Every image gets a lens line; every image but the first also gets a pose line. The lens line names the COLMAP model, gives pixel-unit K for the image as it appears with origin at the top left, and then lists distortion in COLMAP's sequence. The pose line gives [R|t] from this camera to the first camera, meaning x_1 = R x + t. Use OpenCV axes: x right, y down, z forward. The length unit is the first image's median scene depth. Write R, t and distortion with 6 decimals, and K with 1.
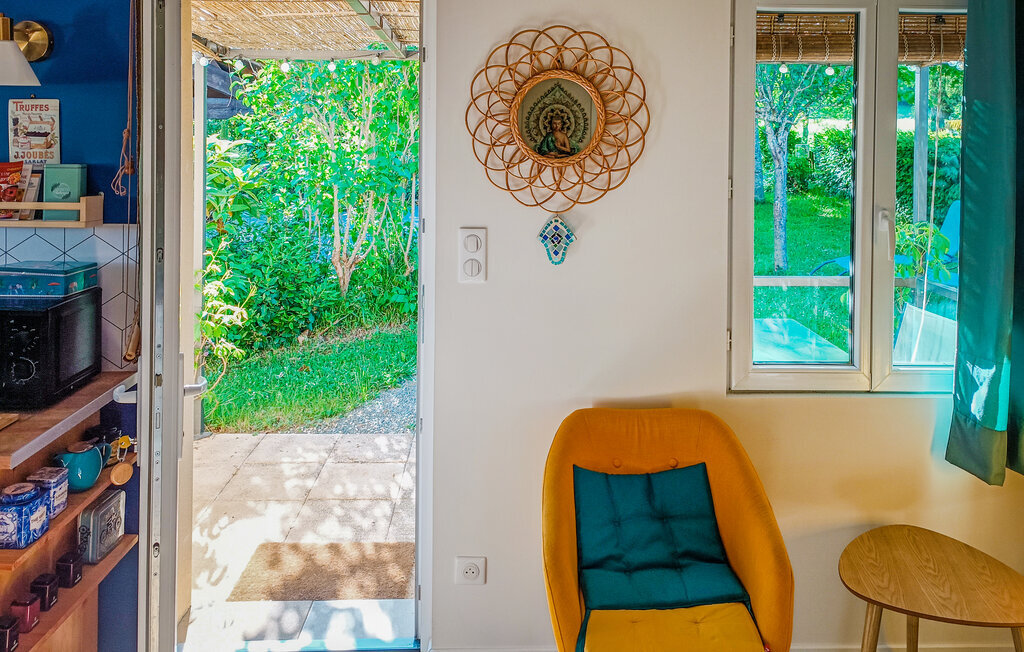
lens RADIAL K [[793.9, 0, 513.9], [0, 793.9, 150.5], [0, 0, 1]] dist [0.023607, 0.000979]
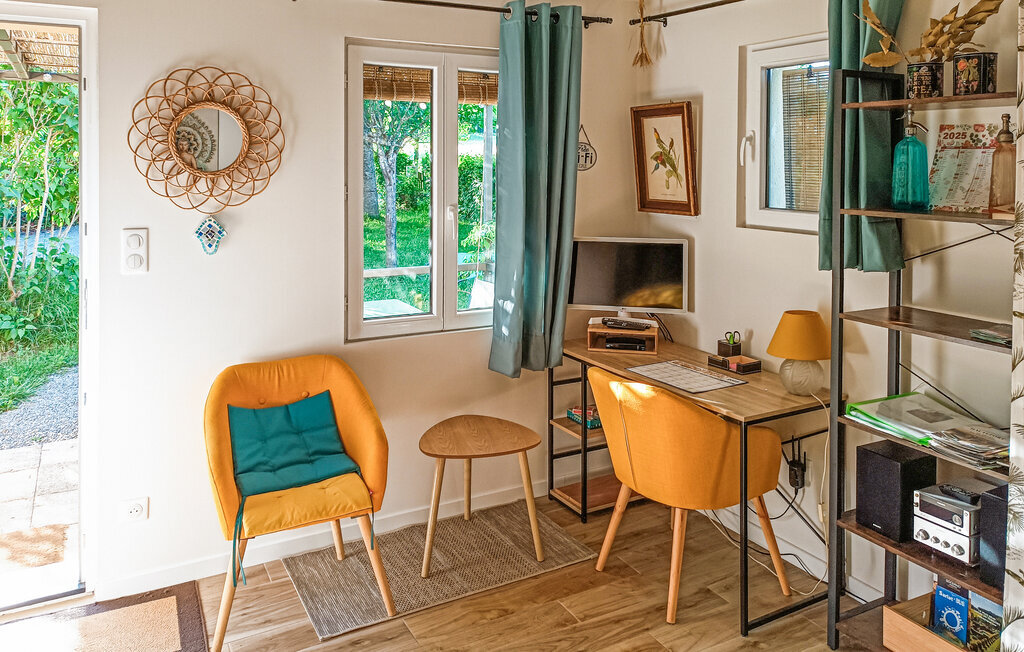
lens RADIAL K [[778.9, 0, 545.9], [0, 778.9, 181.3], [0, 0, 1]] dist [0.000265, 0.027144]
pose [[0.871274, -0.012757, 0.490631, -0.088675], [0.007924, 0.999897, 0.011927, 0.015549], [-0.490732, -0.006504, 0.871286, -0.348365]]
